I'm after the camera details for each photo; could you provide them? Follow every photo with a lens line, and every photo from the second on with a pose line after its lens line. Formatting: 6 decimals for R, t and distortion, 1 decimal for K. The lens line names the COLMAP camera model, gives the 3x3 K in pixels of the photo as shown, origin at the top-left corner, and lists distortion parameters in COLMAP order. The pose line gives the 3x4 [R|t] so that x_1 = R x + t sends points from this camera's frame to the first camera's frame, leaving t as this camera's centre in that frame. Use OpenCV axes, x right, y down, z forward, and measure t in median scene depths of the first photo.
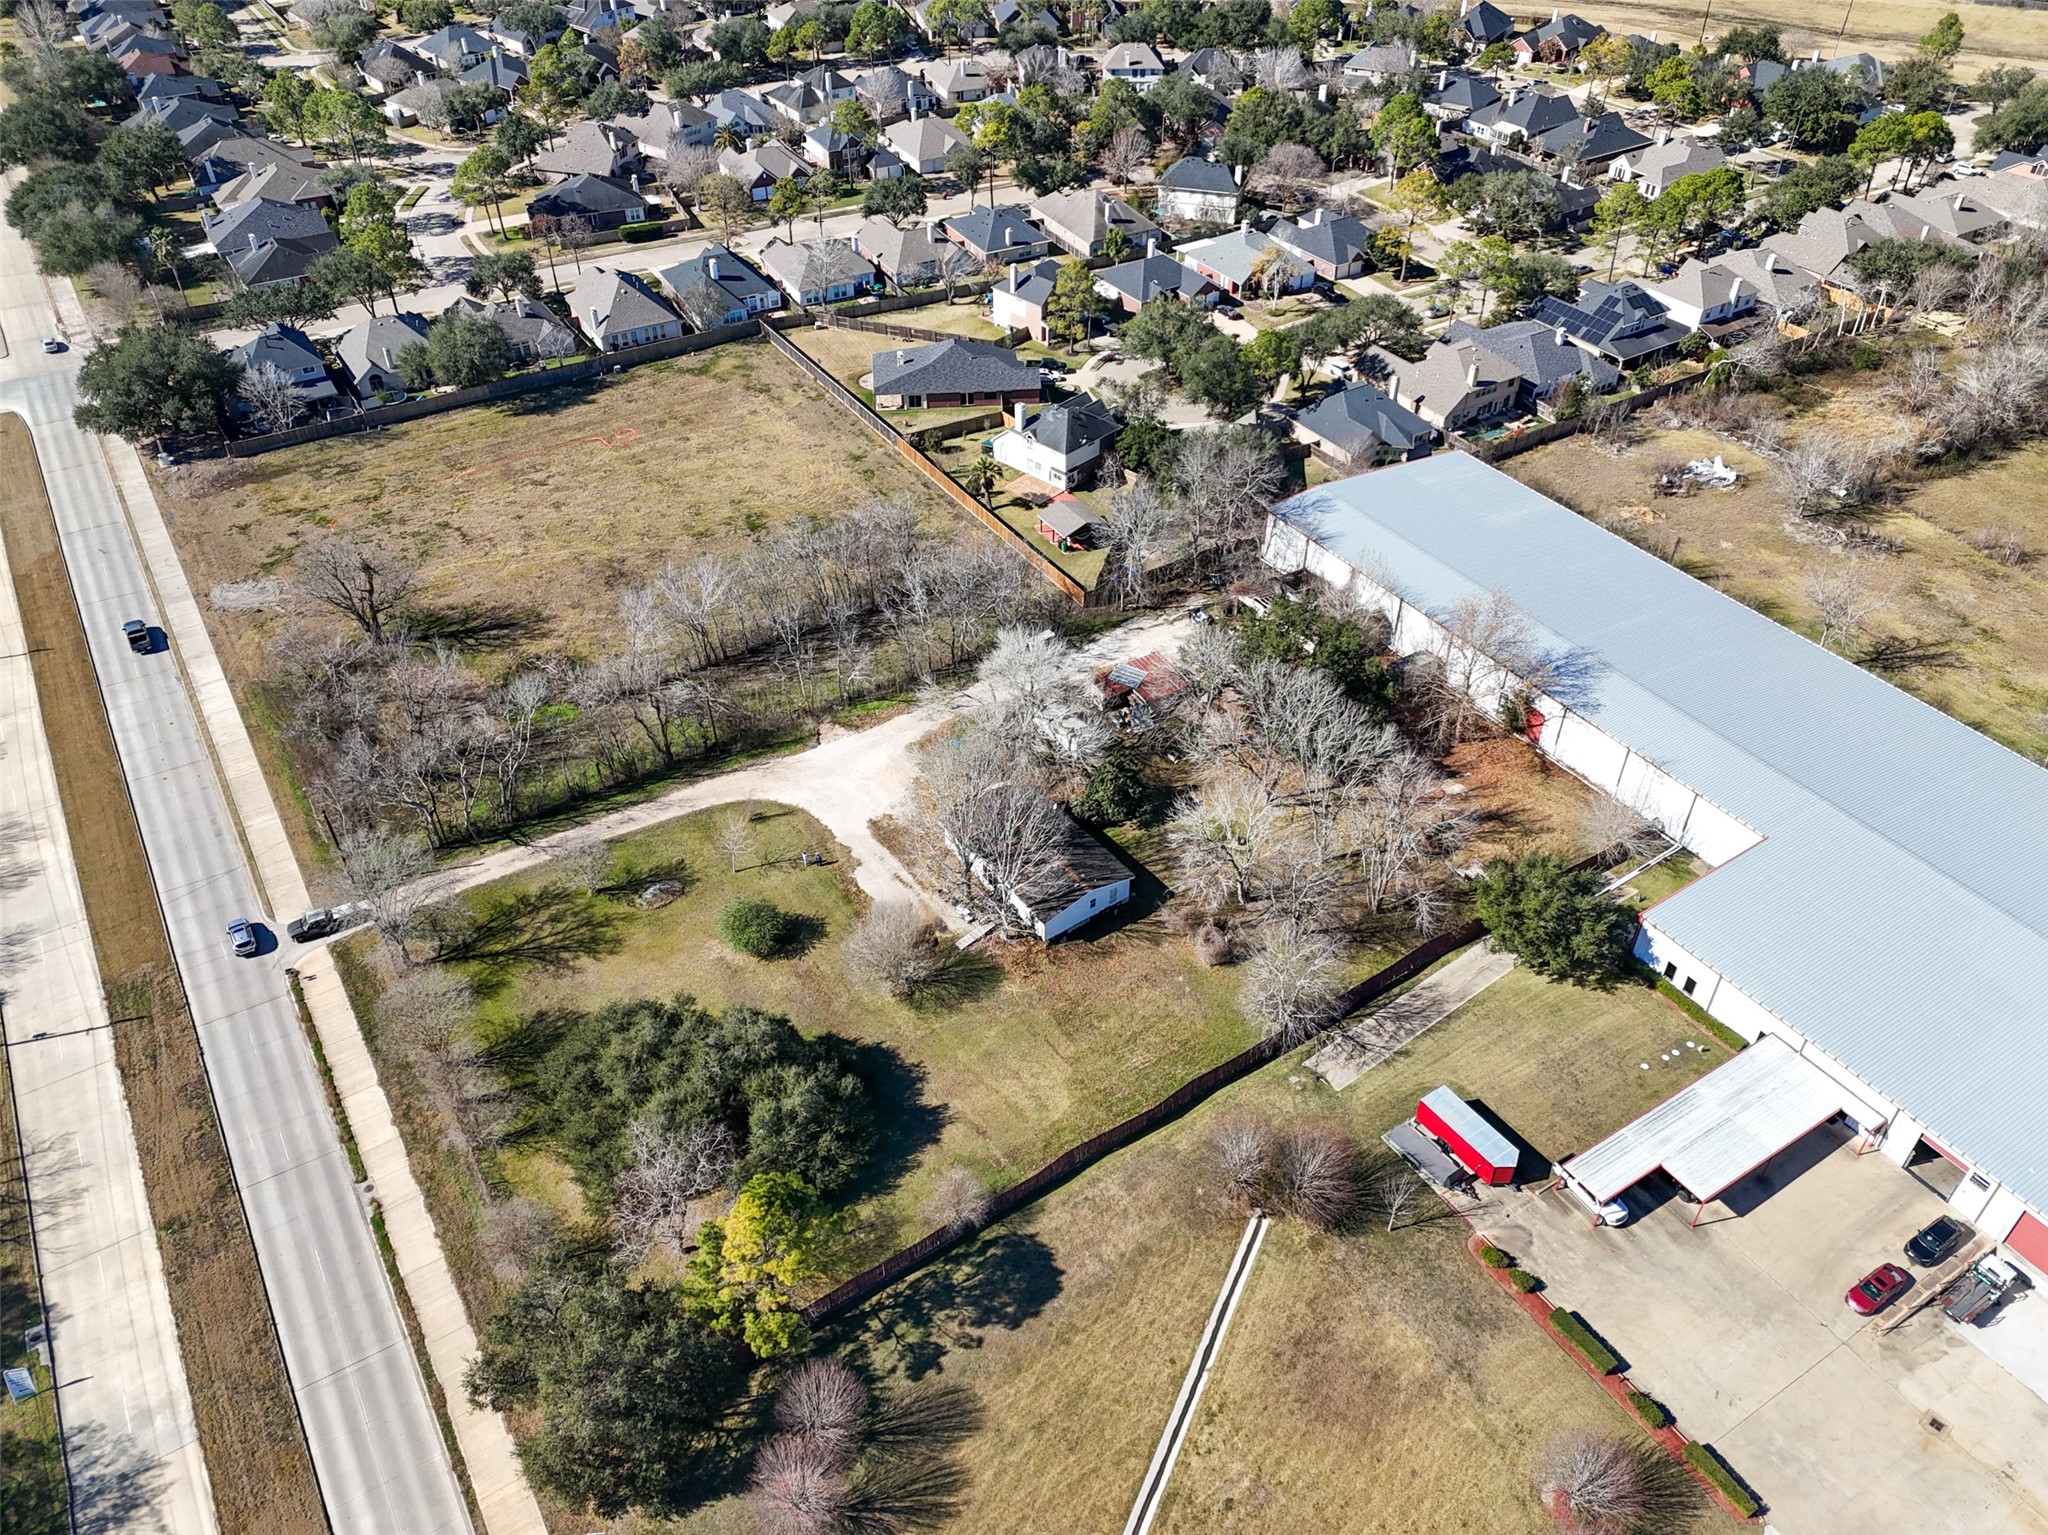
lens RADIAL K [[1493.8, 0, 1028.9], [0, 1493.8, 762.6], [0, 0, 1]] dist [0.082164, -0.076283]
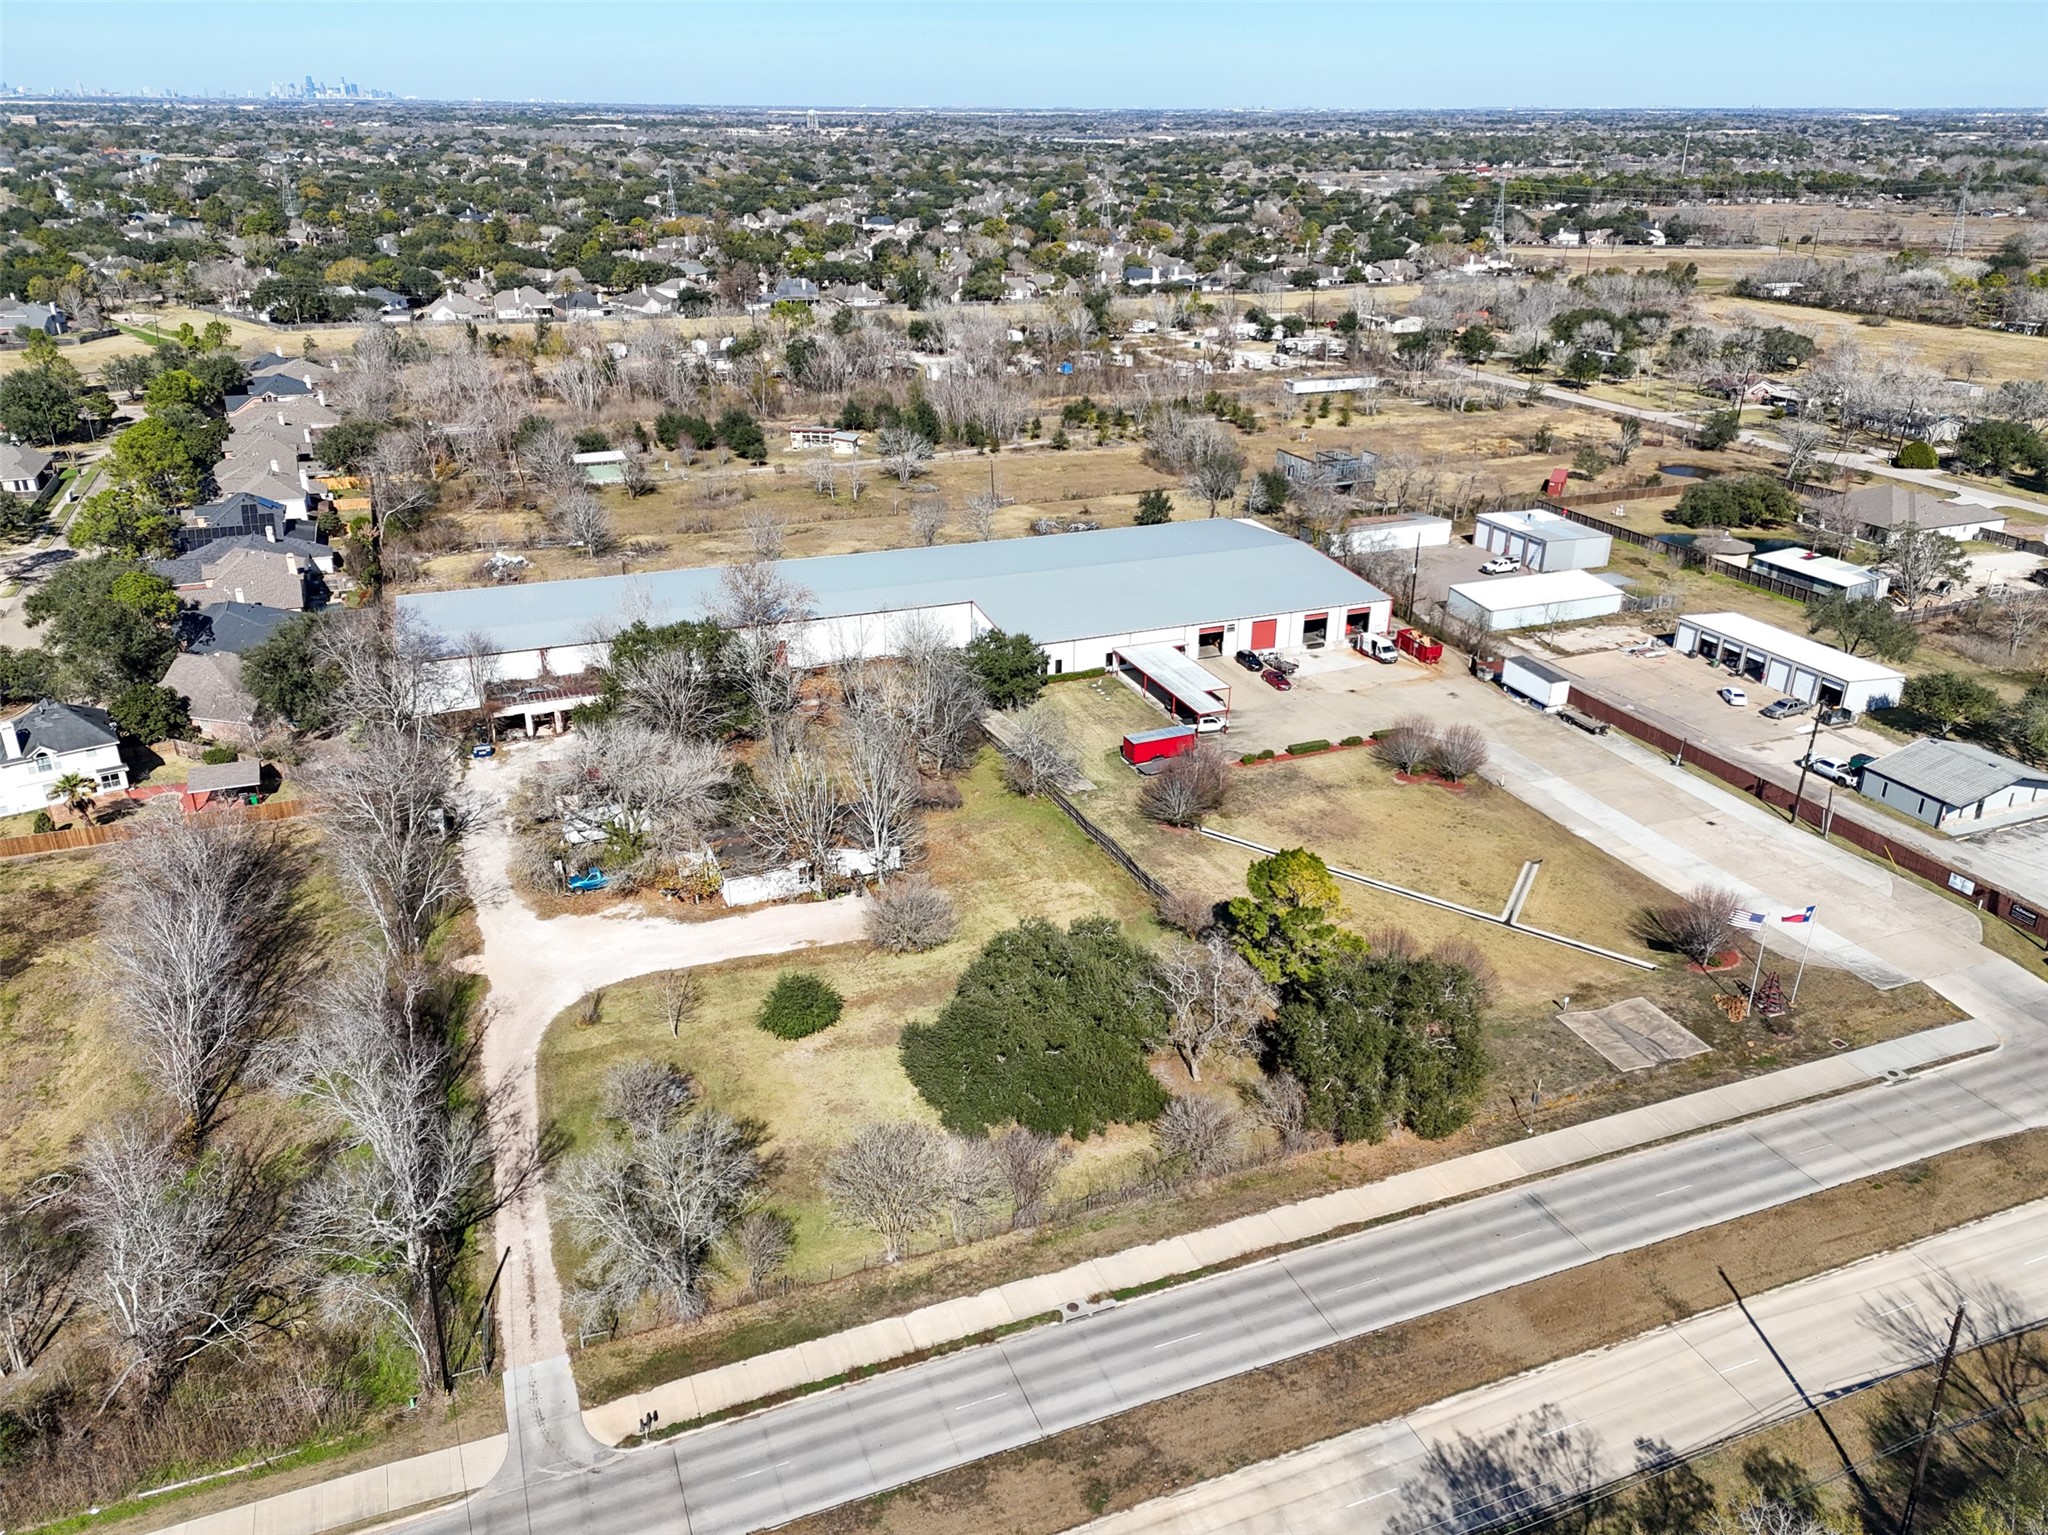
lens RADIAL K [[1493.8, 0, 1028.9], [0, 1493.8, 762.6], [0, 0, 1]] dist [0.082164, -0.076283]
pose [[0.179989, -0.390817, 0.902699, -0.934265], [0.617590, 0.759169, 0.205536, -0.100625], [-0.765628, 0.520504, 0.378006, 0.512998]]
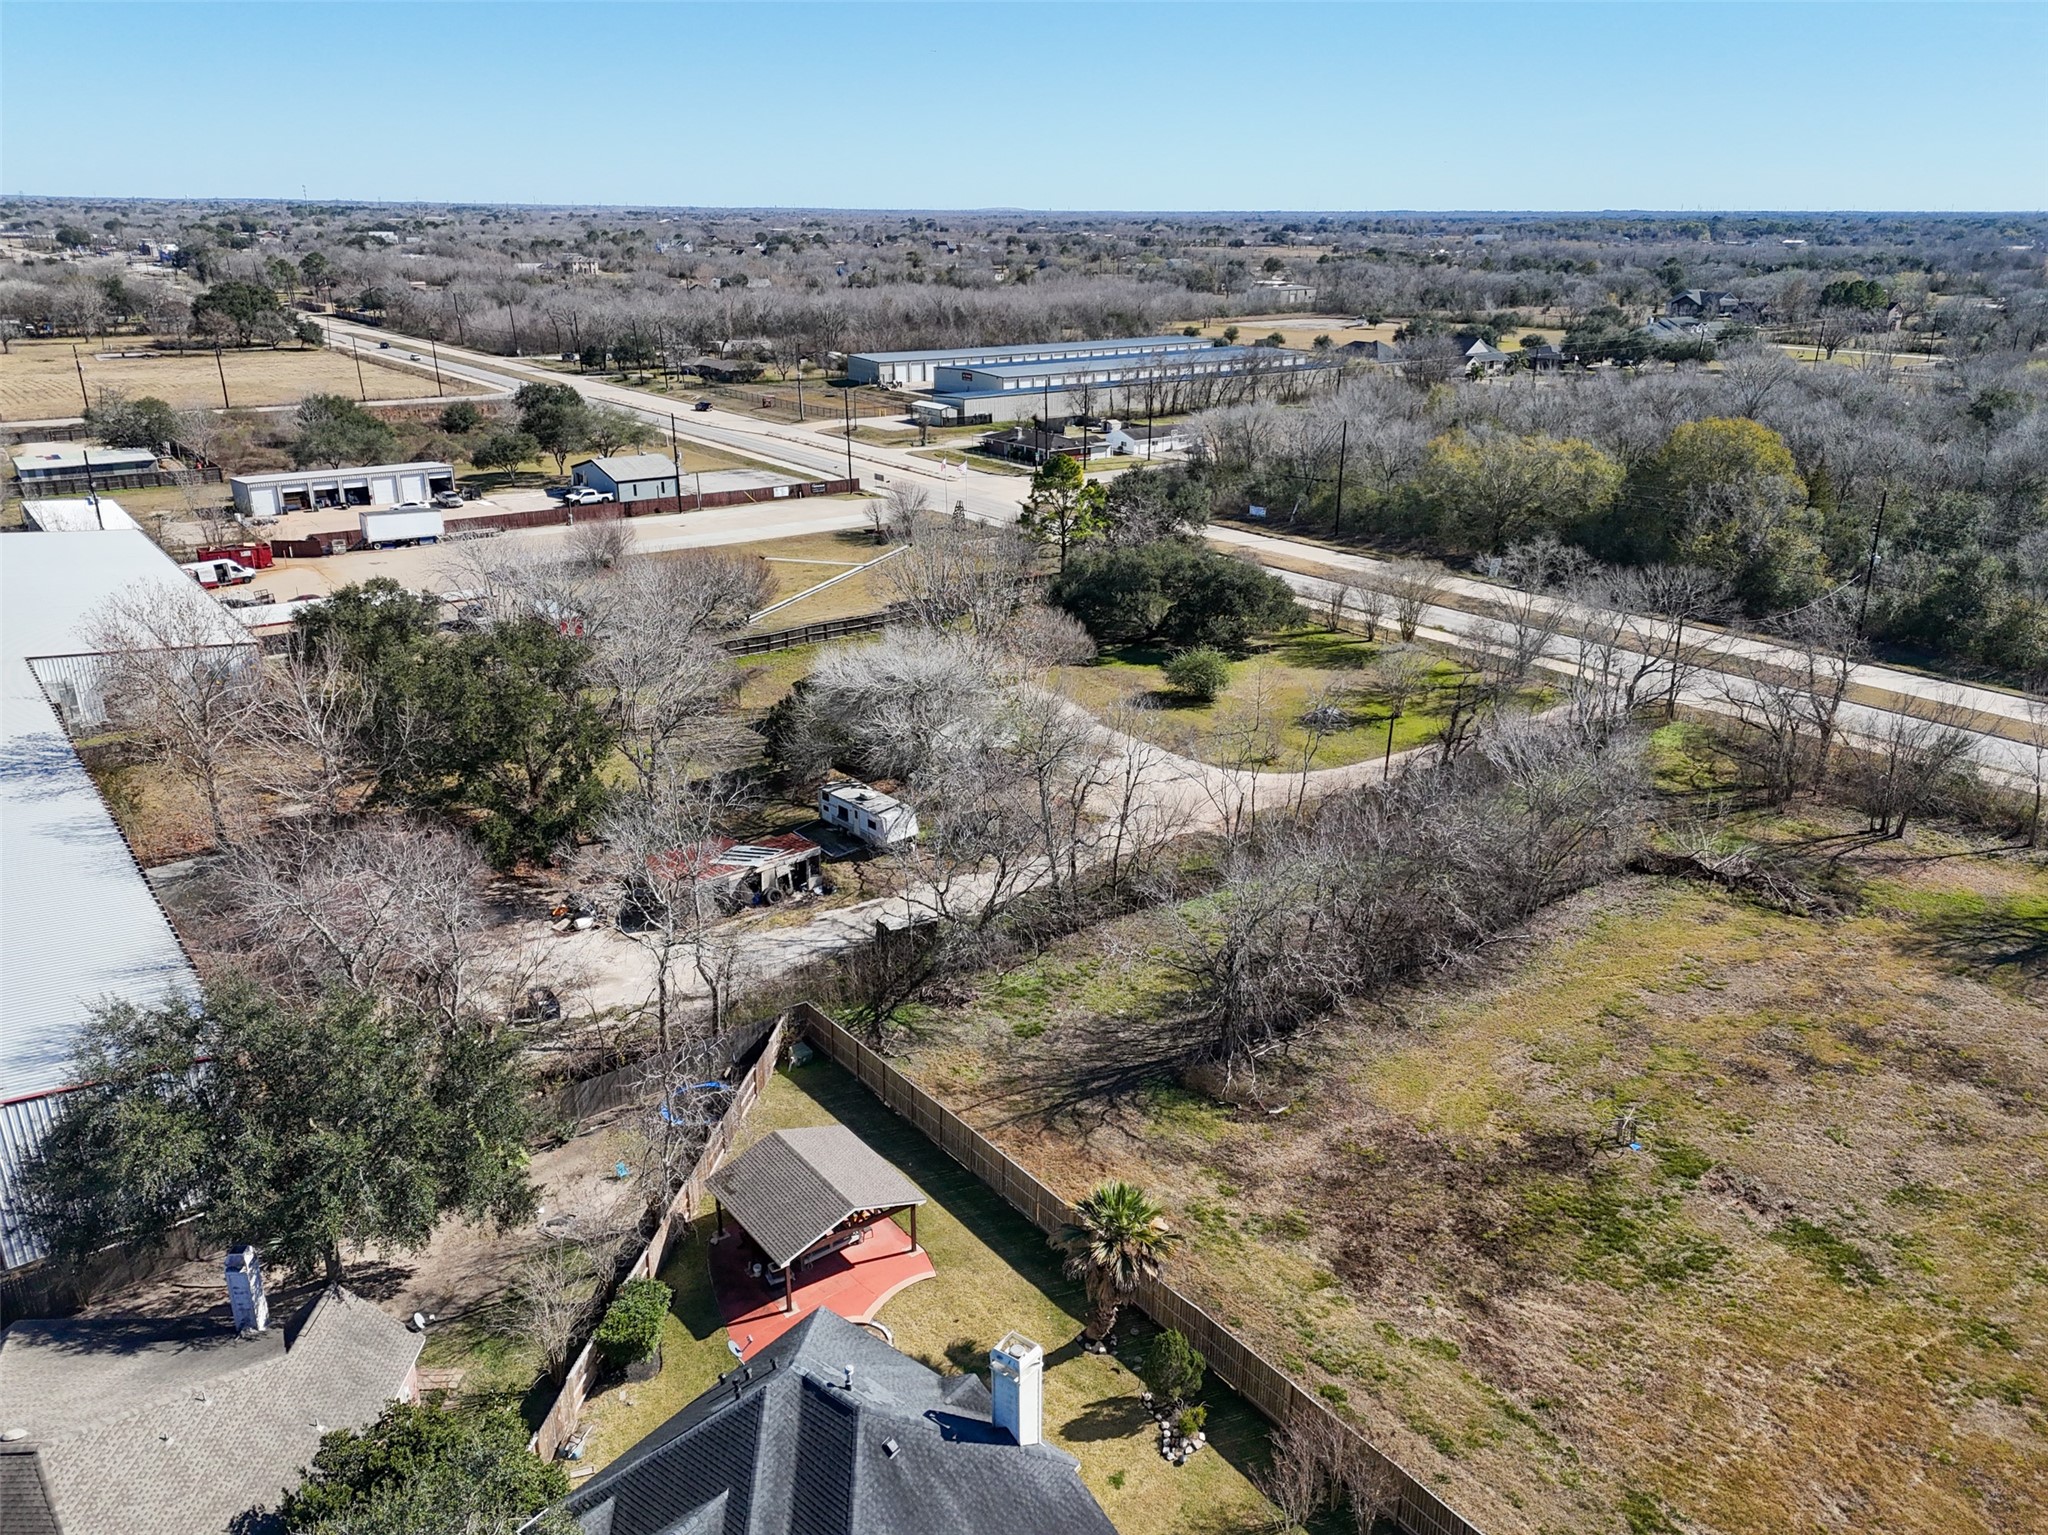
lens RADIAL K [[1501.2, 0, 1025.7], [0, 1501.2, 743.3], [0, 0, 1]] dist [0.083071, -0.086042]
pose [[-0.995724, 0.023129, -0.089432, 0.015358], [-0.064327, 0.521207, 0.851002, -0.719153], [0.066296, 0.853117, -0.517491, 1.600171]]
